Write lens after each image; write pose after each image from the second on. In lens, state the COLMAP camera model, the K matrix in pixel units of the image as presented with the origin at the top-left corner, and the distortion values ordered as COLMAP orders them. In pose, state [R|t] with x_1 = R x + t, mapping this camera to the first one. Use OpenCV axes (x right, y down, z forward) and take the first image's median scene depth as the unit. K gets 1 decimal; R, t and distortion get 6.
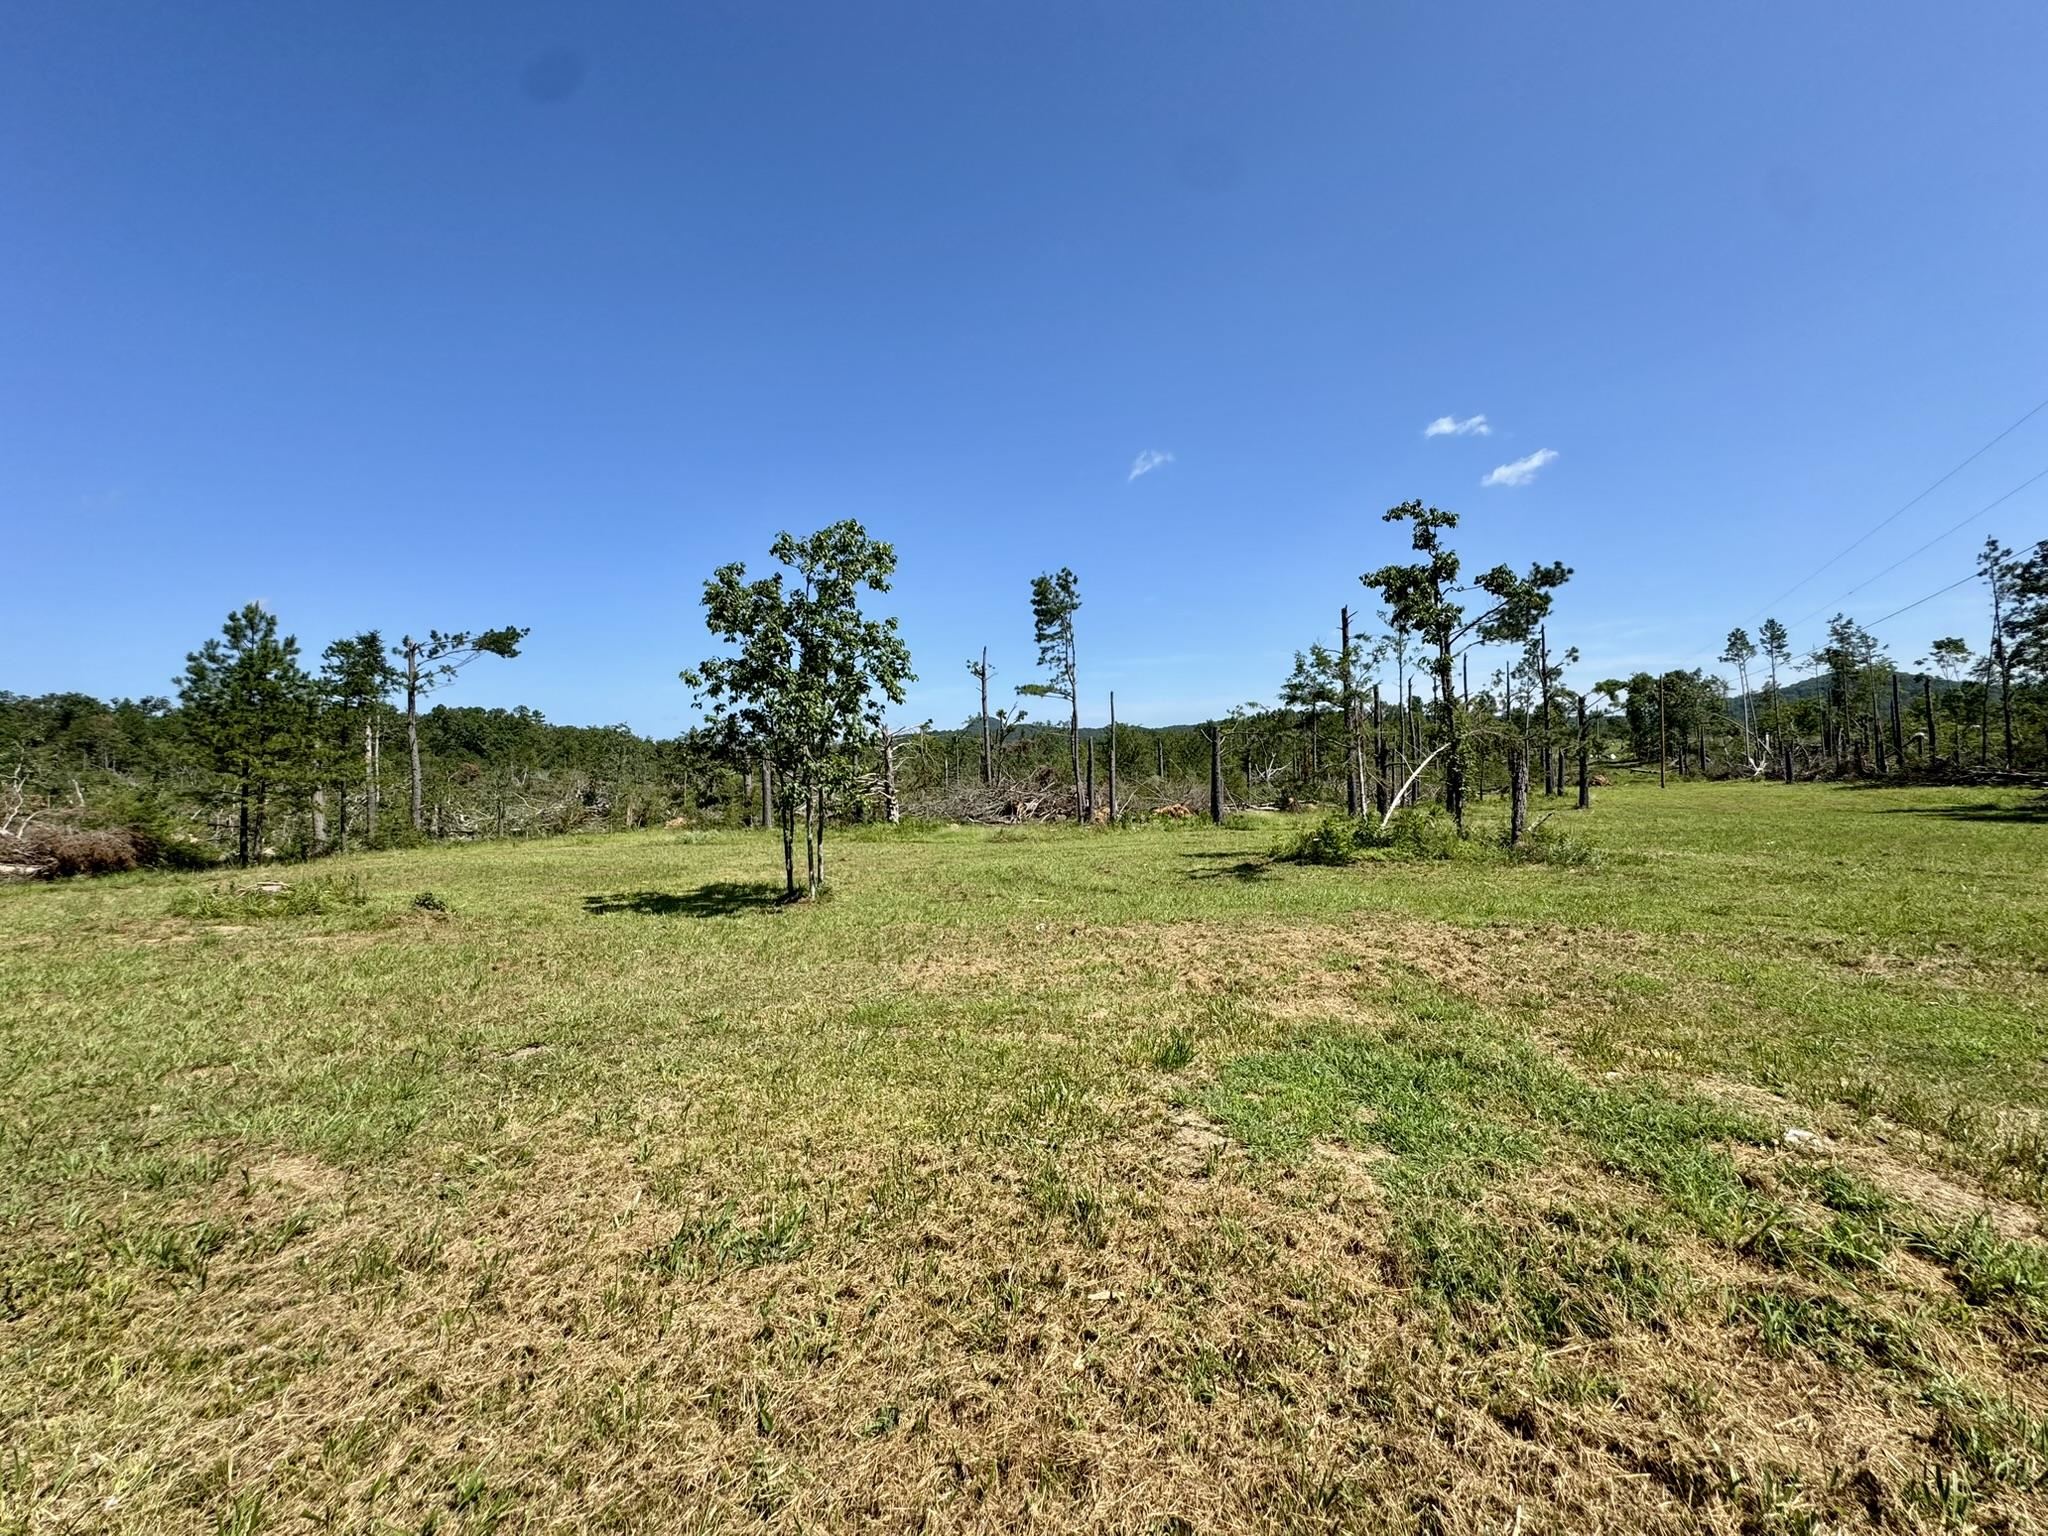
lens RADIAL K [[816.9, 0, 1029.7], [0, 816.9, 779.8], [0, 0, 1]] dist [-0.001069, 0.000934]
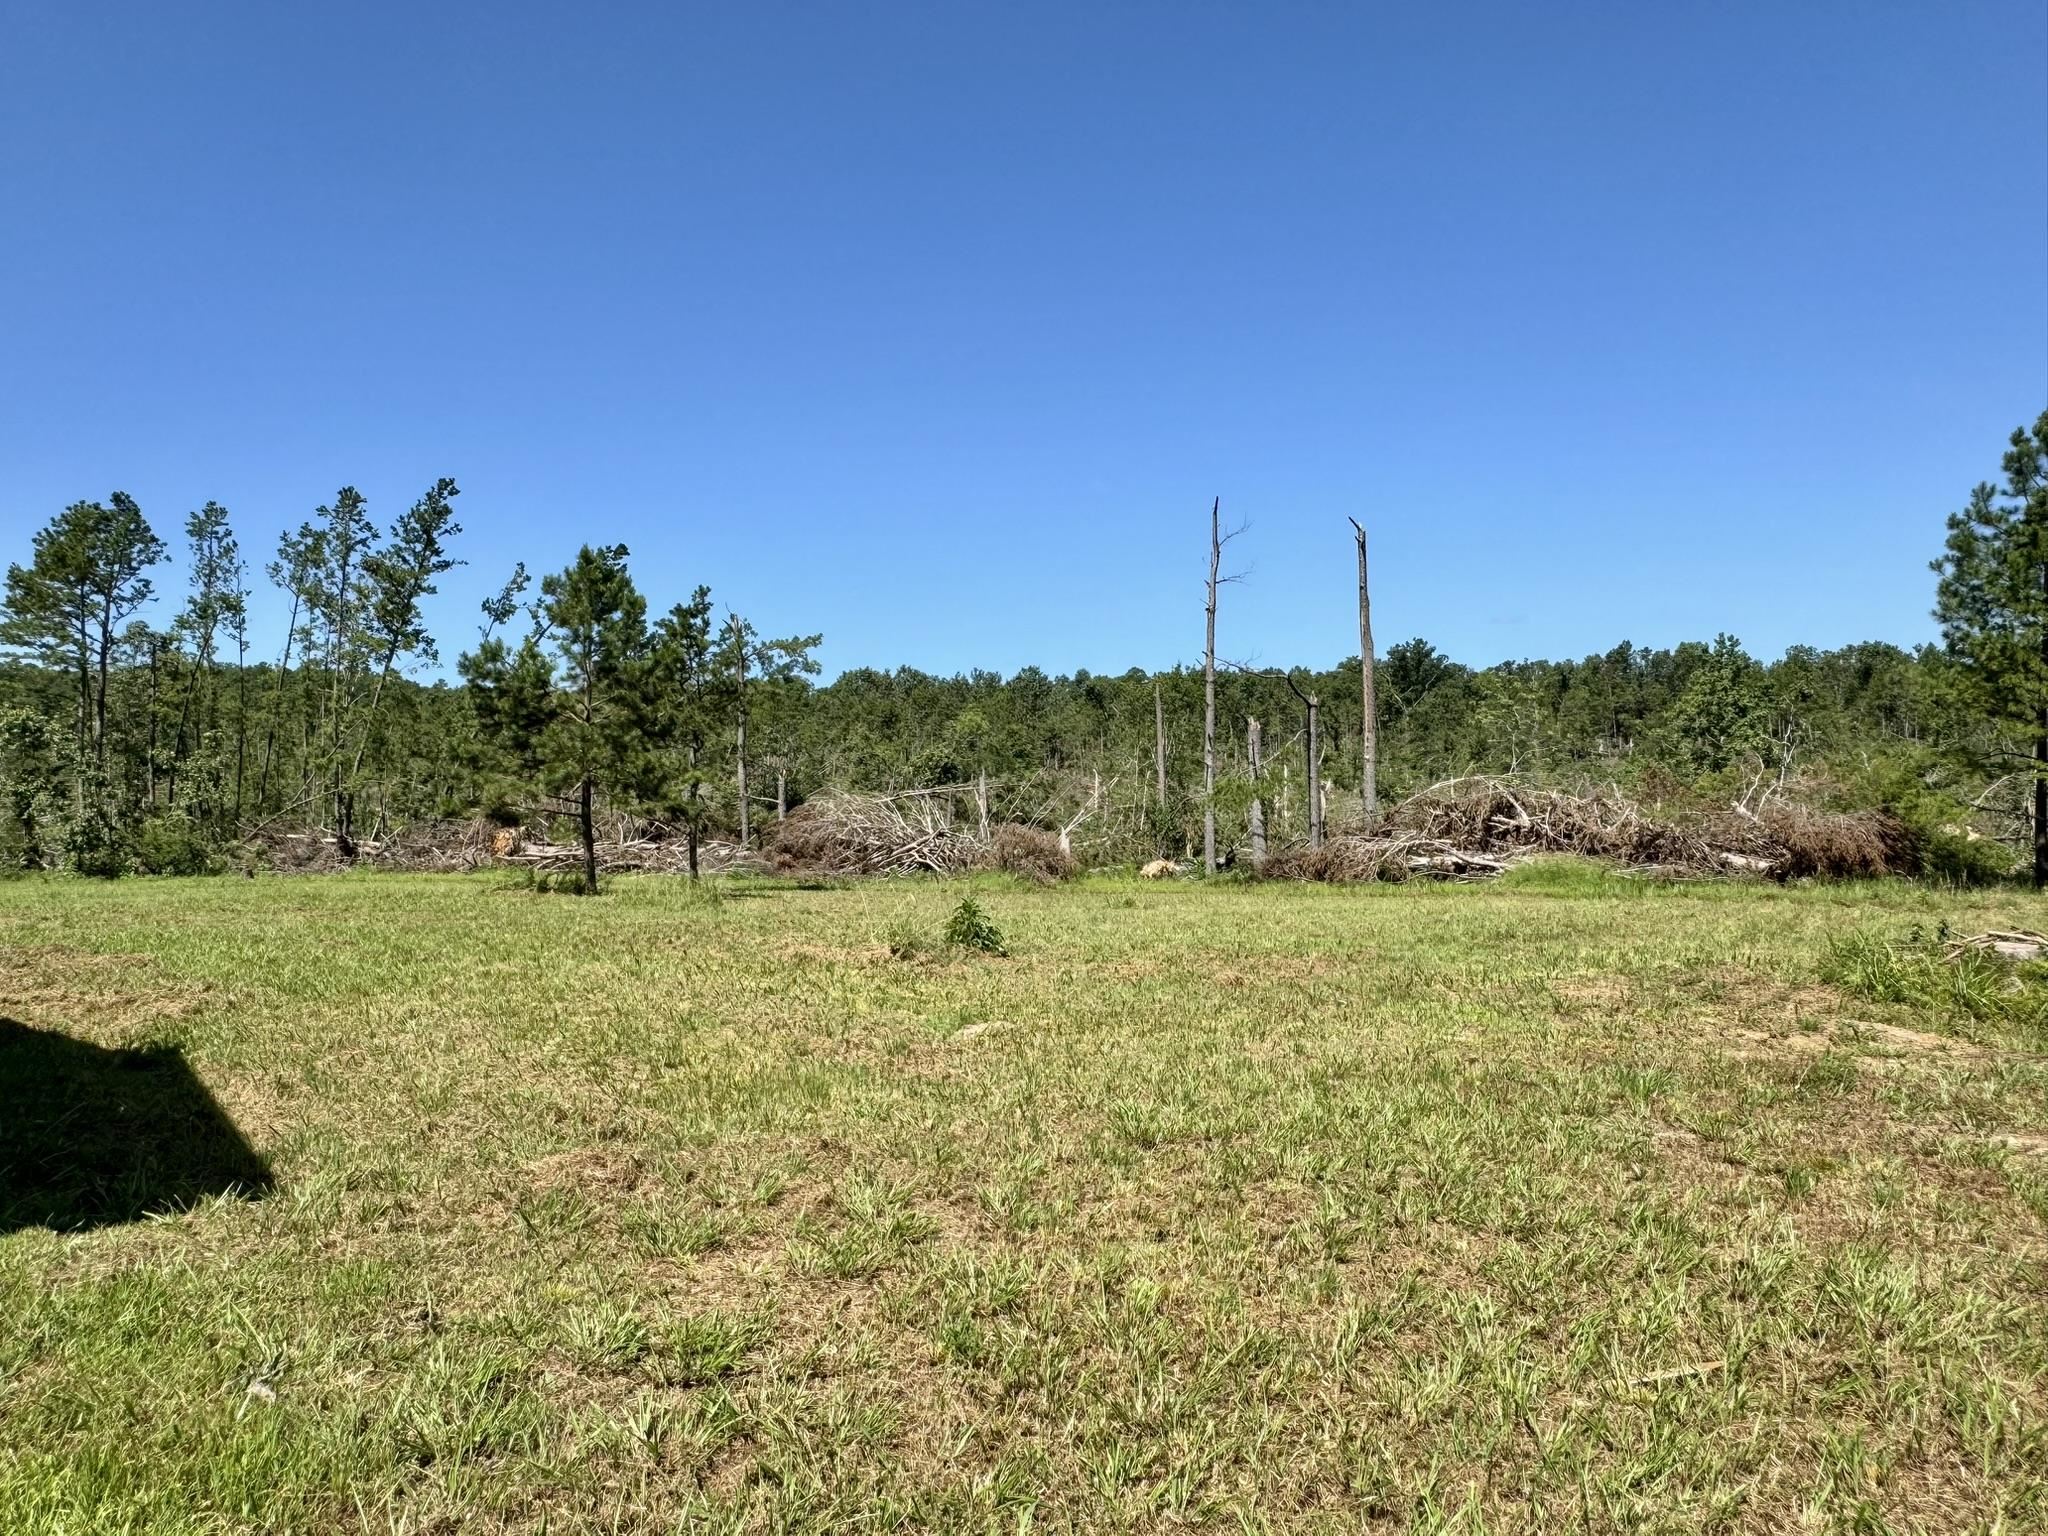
lens RADIAL K [[1322.9, 0, 1027.2], [0, 1322.9, 770.5], [0, 0, 1]] dist [0.002939, 0.001833]
pose [[0.130703, 0.003416, -0.991416, -0.168804], [0.007250, 0.999964, 0.004401, 0.018617], [0.991395, -0.007763, 0.130673, 0.213254]]
